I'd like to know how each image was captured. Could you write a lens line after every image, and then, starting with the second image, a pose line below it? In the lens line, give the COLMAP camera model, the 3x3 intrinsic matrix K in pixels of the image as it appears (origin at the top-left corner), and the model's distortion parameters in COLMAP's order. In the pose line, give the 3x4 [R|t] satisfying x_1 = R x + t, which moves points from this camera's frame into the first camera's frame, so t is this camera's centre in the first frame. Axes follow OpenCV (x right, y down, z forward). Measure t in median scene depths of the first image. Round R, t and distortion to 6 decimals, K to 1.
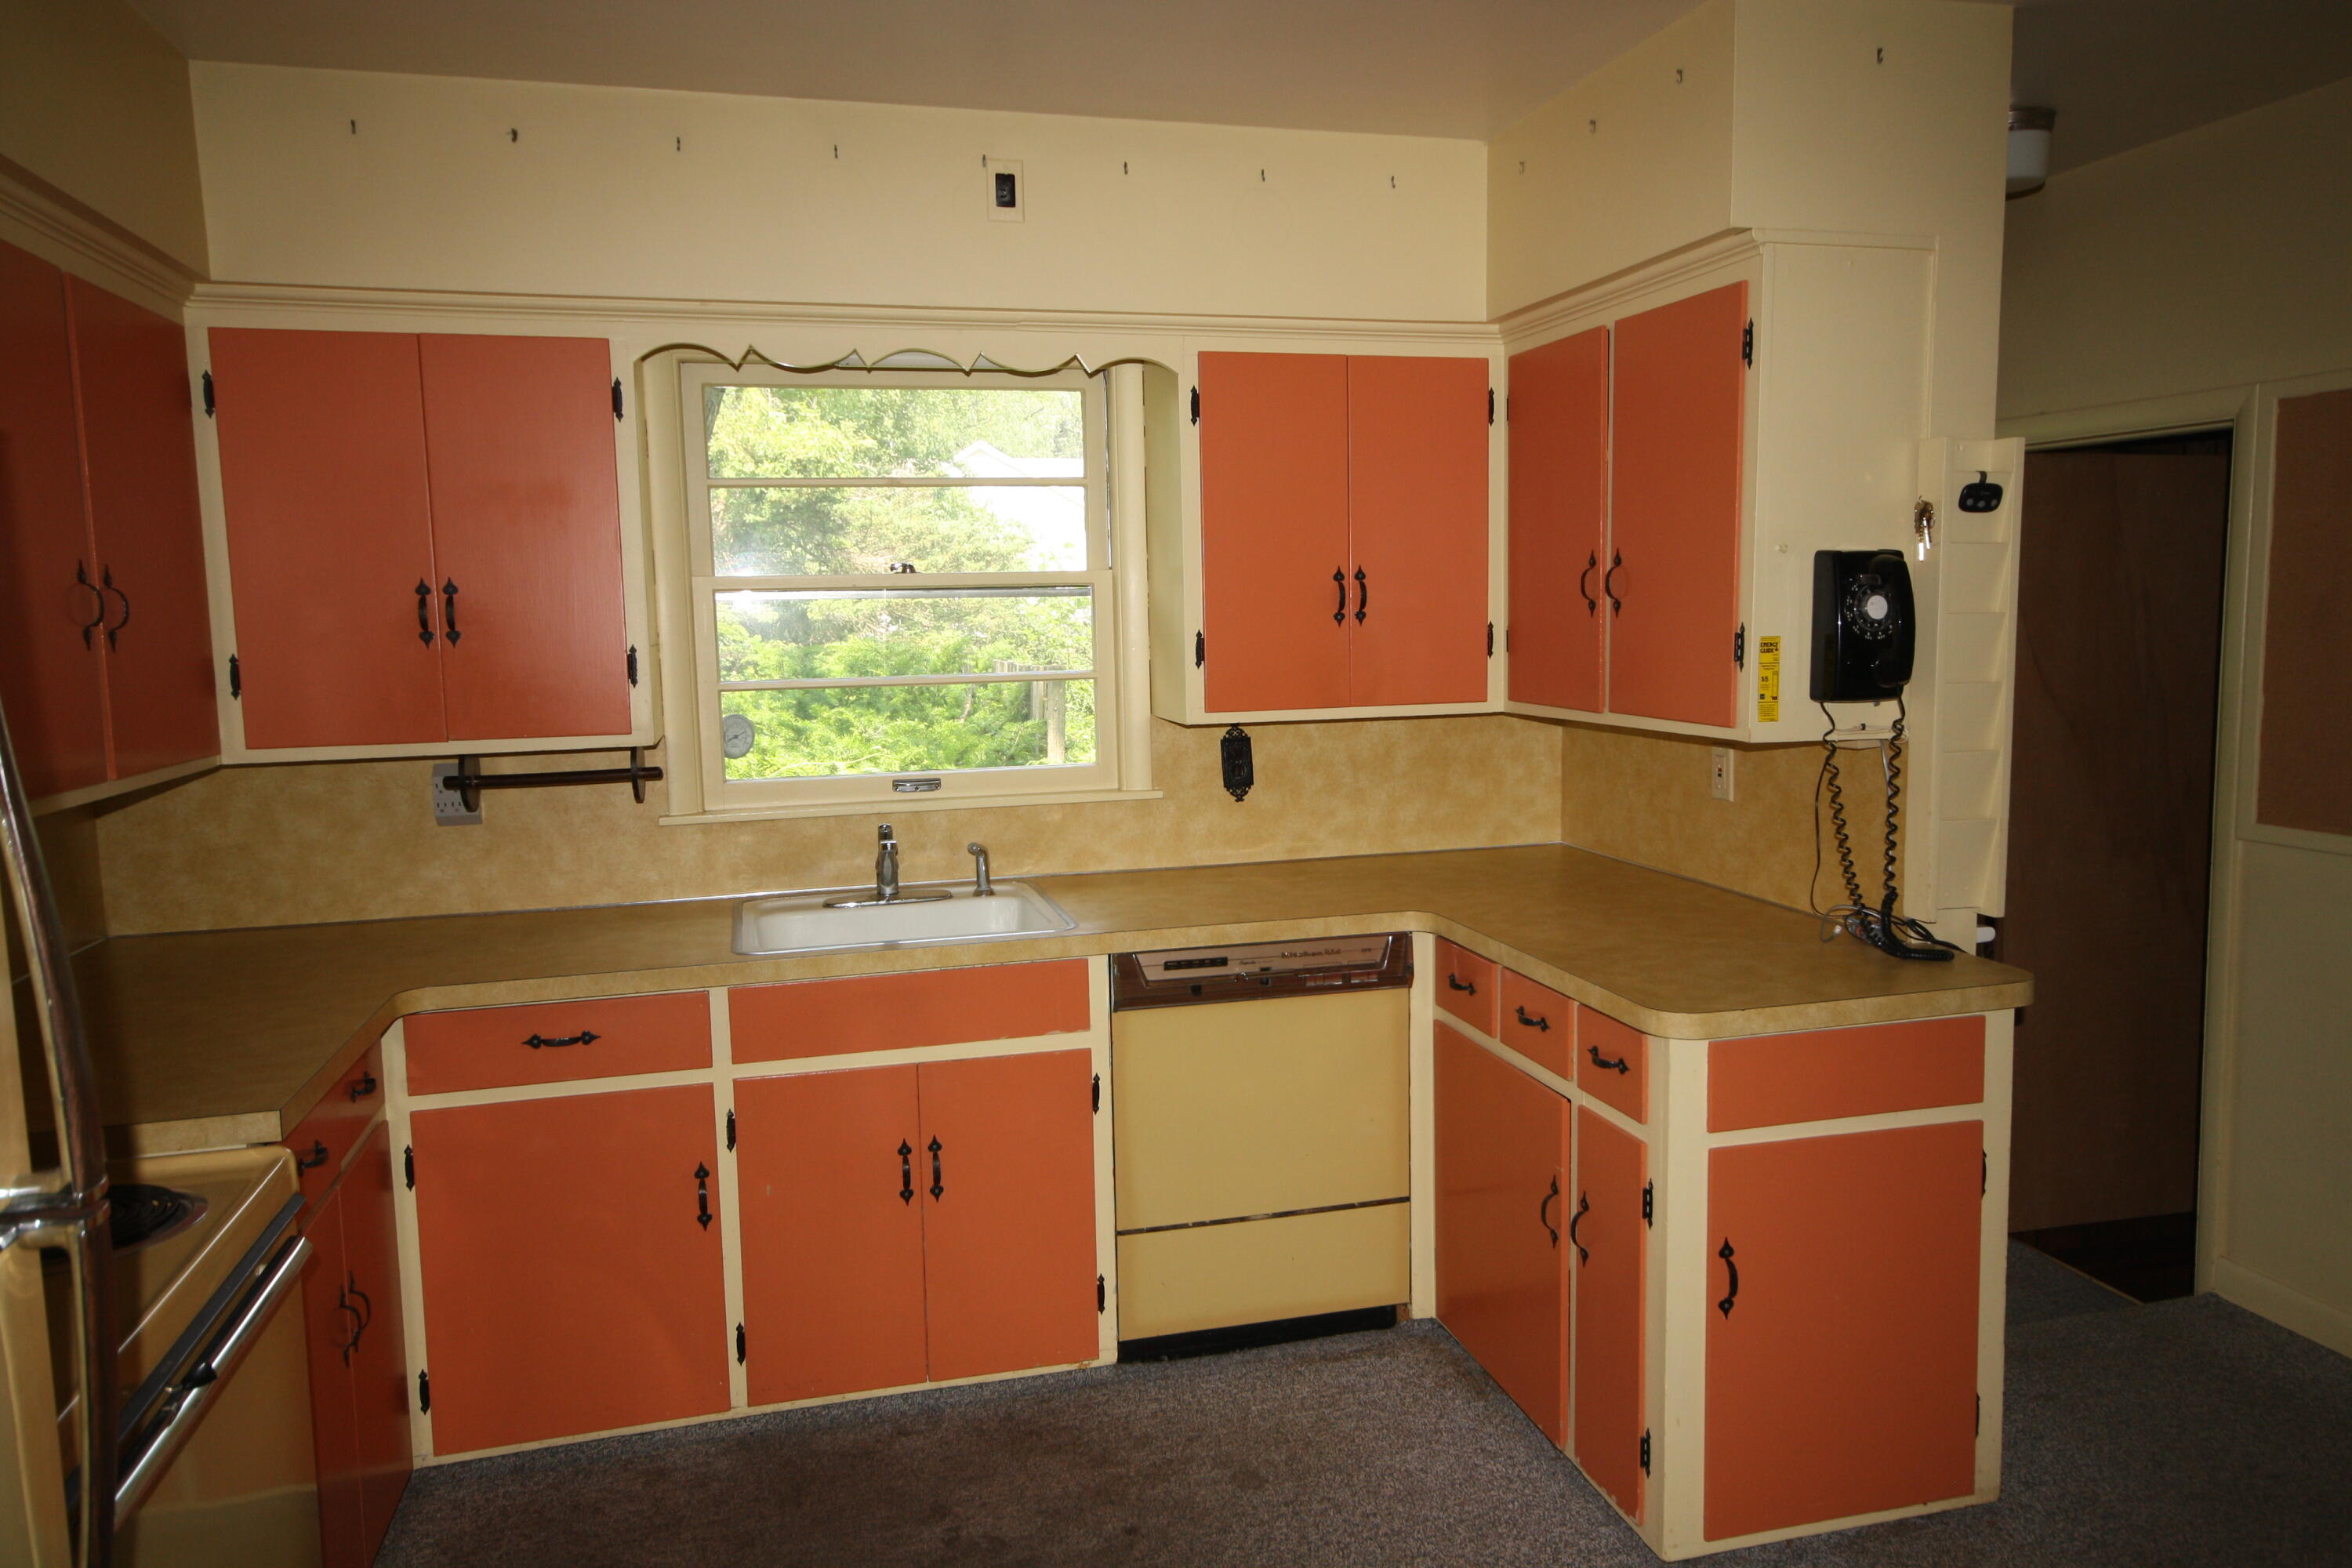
lens RADIAL K [[1620.1, 0, 1194.1], [0, 1620.1, 784.8], [0, 0, 1]] dist [0.007603, 0.004169]
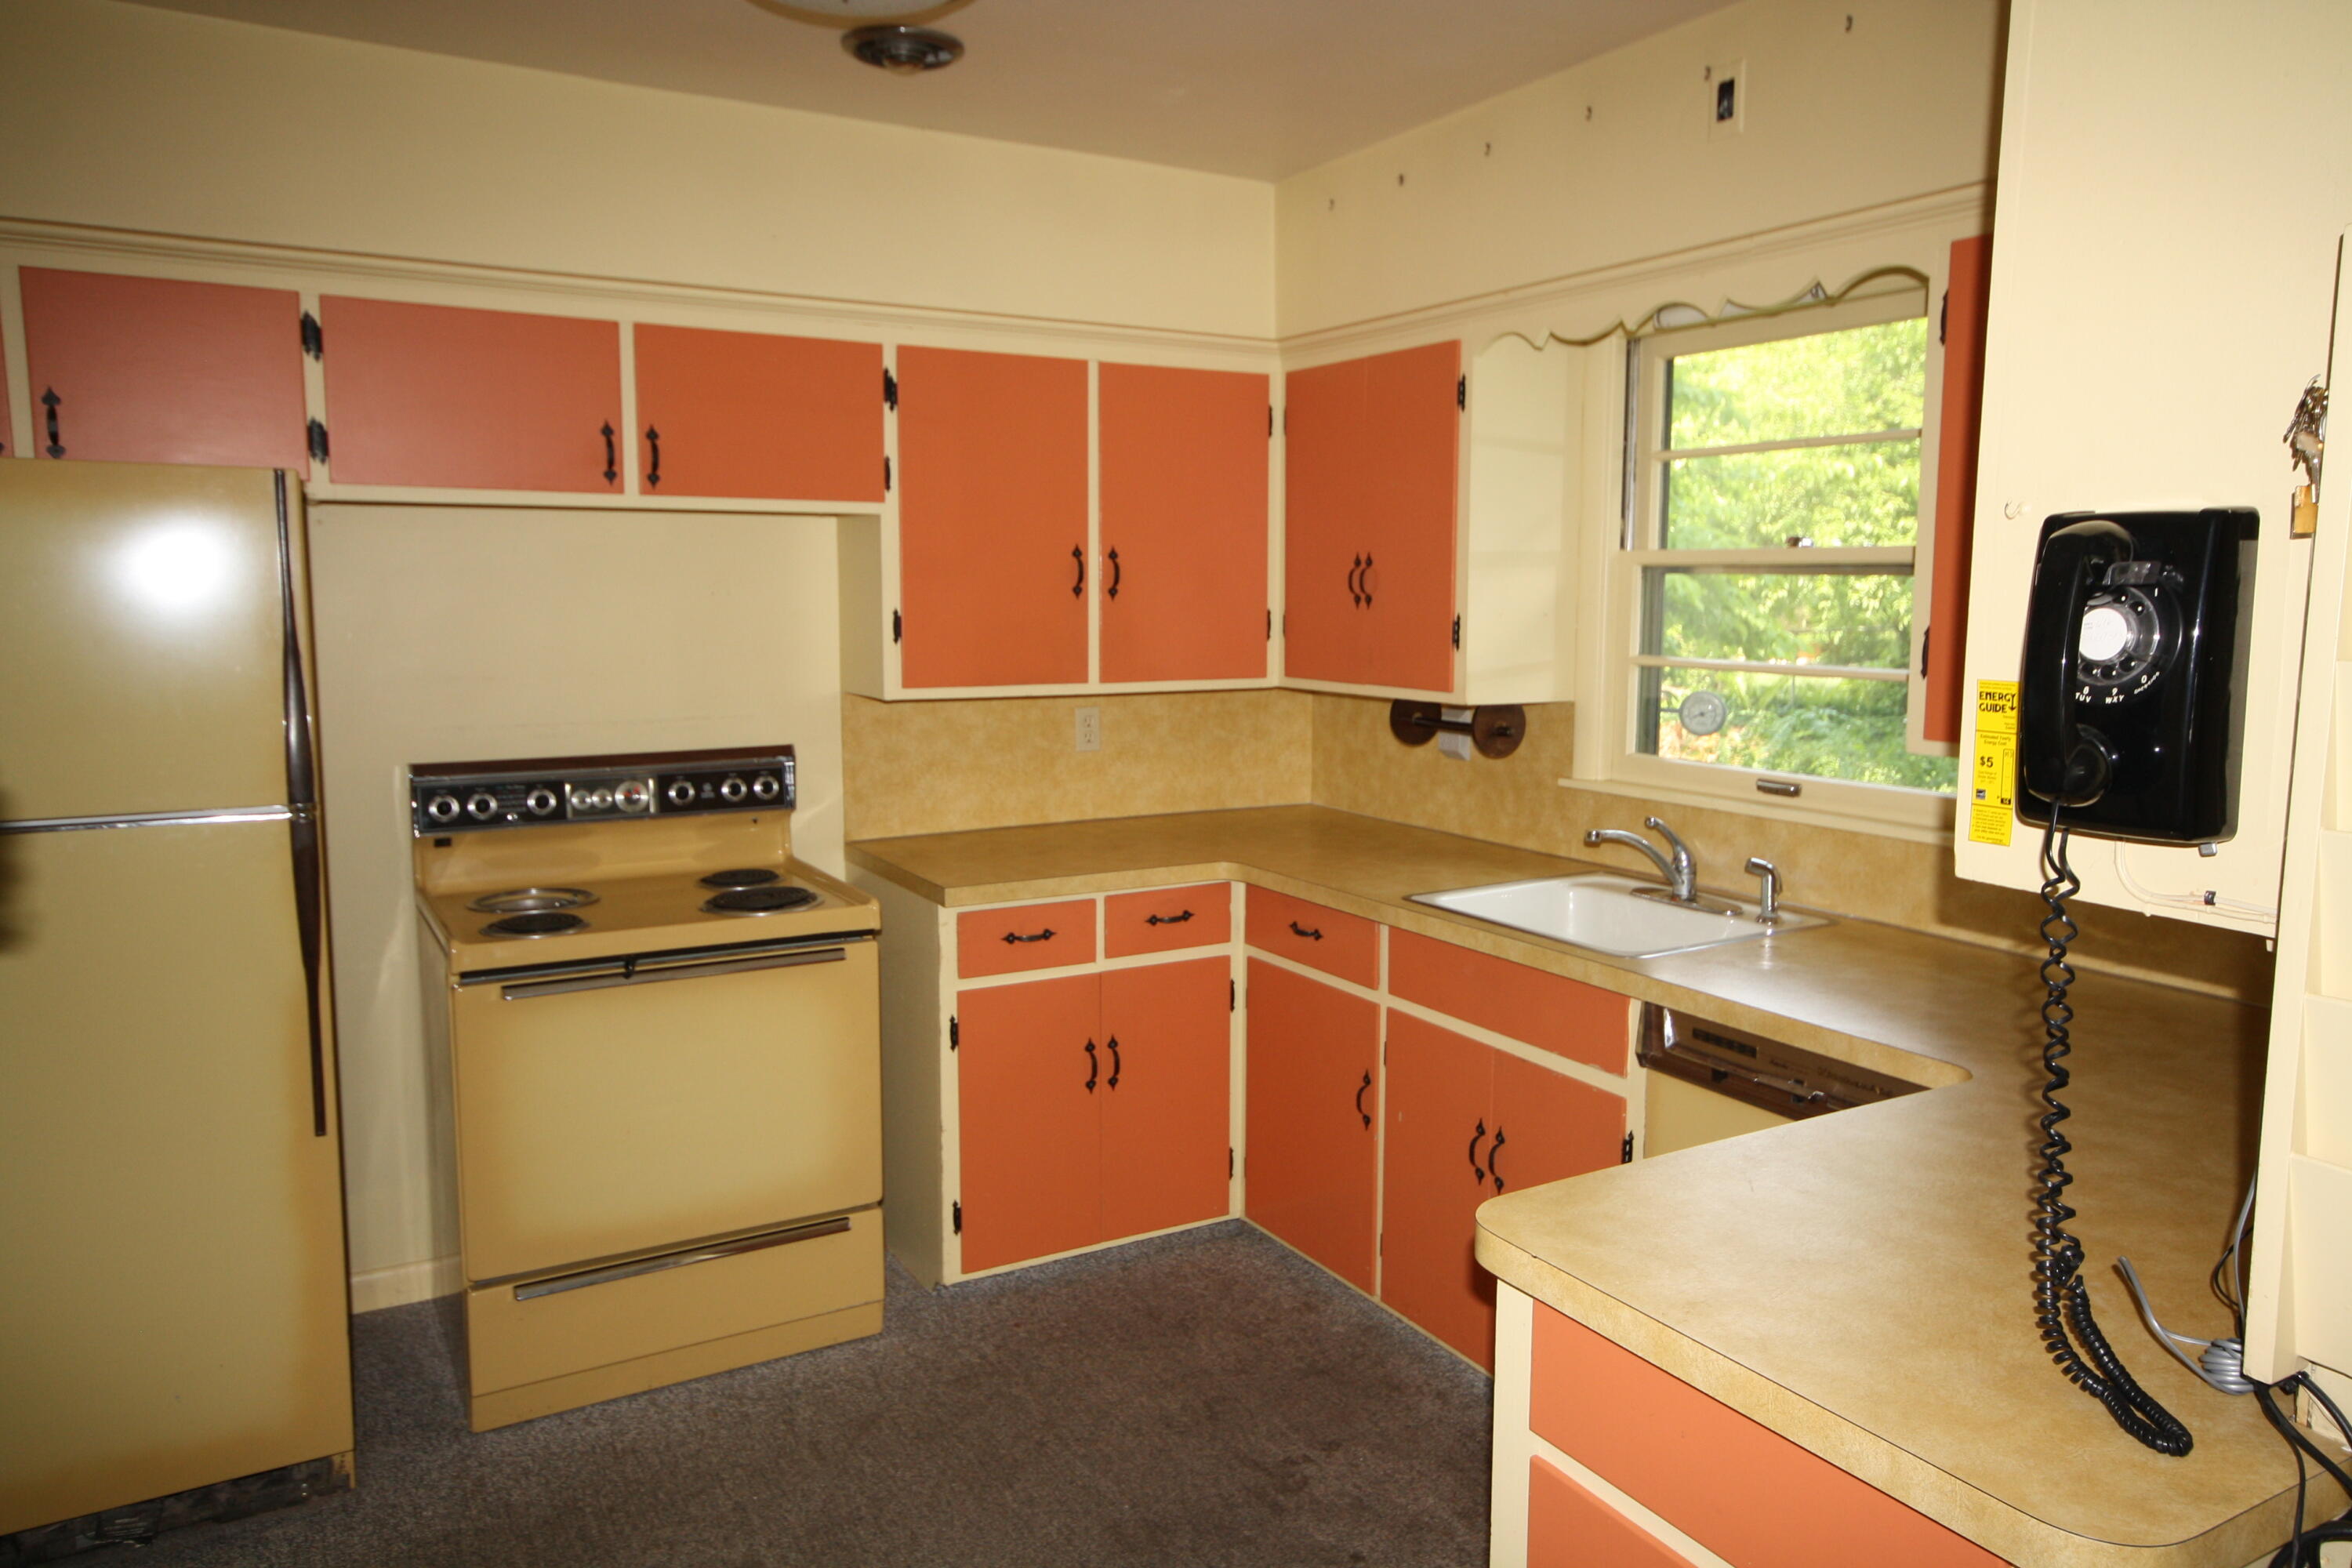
lens RADIAL K [[1620.1, 0, 1197.8], [0, 1620.1, 780.8], [0, 0, 1]] dist [0.007603, 0.004169]
pose [[0.255917, 0.139230, -0.956620, 0.687936], [-0.116035, 0.986843, 0.112587, -0.077116], [0.959710, 0.082189, 0.268705, 0.536288]]
